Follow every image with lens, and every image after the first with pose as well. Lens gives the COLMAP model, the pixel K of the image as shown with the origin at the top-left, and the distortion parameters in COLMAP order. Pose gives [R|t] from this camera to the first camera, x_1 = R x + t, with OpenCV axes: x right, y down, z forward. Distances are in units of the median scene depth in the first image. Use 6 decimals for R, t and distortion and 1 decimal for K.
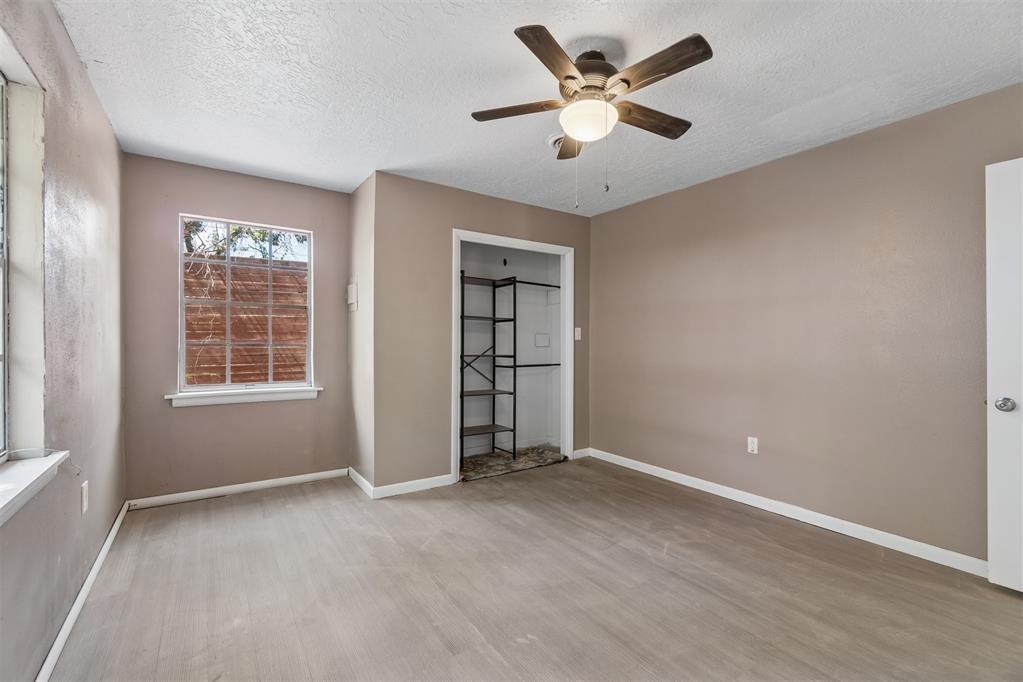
lens RADIAL K [[441.8, 0, 509.9], [0, 441.8, 338.0], [0, 0, 1]] dist [-0.005008, 0.002848]
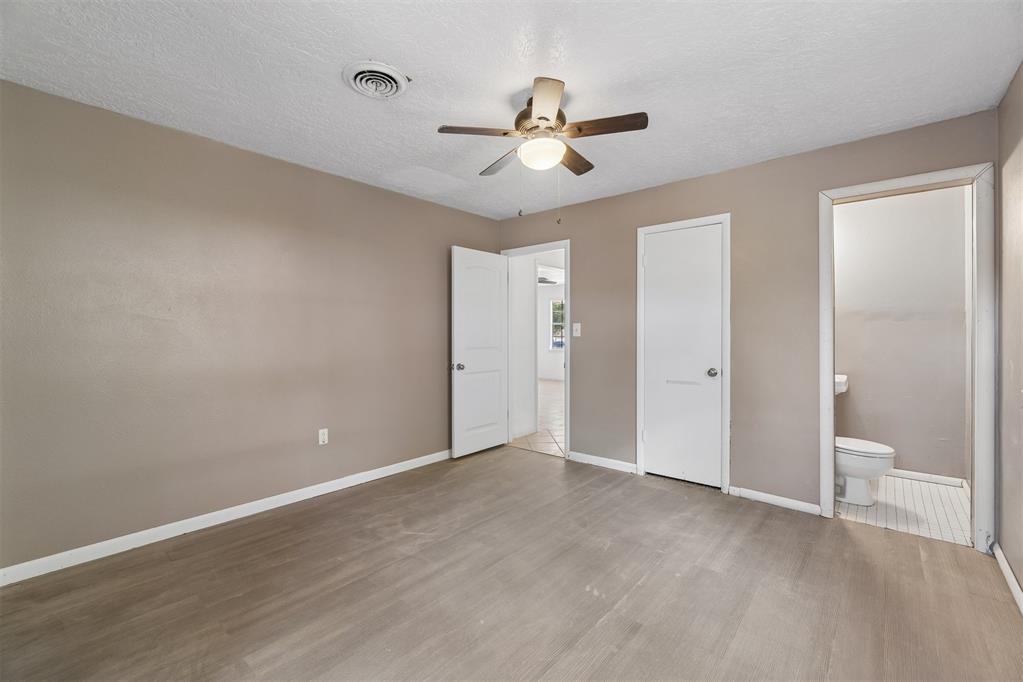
lens RADIAL K [[441.8, 0, 509.7], [0, 441.8, 333.9], [0, 0, 1]] dist [-0.005008, 0.002848]
pose [[-0.255522, -0.004341, 0.966794, -0.731311], [0.001515, 0.999987, 0.004890, -0.007551], [-0.966802, 0.002714, -0.255512, 1.060003]]
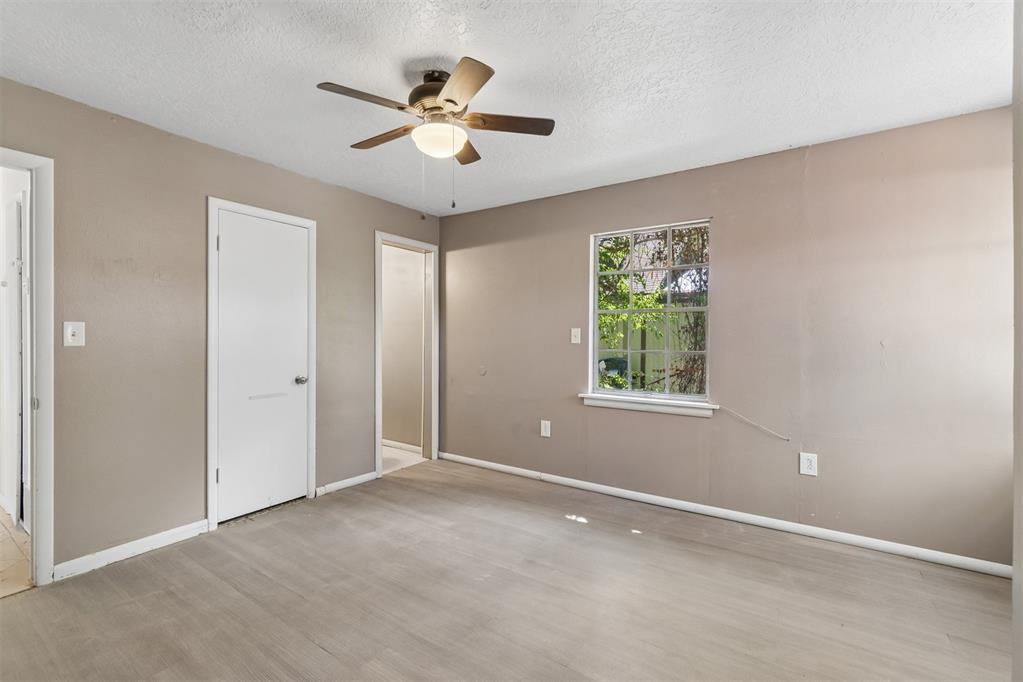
lens RADIAL K [[441.8, 0, 515.3], [0, 441.8, 340.7], [0, 0, 1]] dist [-0.005008, 0.002848]
pose [[-0.927618, -0.005549, -0.373488, 0.307034], [-0.010149, 0.999895, 0.010352, -0.018772], [0.373392, 0.013394, -0.927577, 1.561181]]
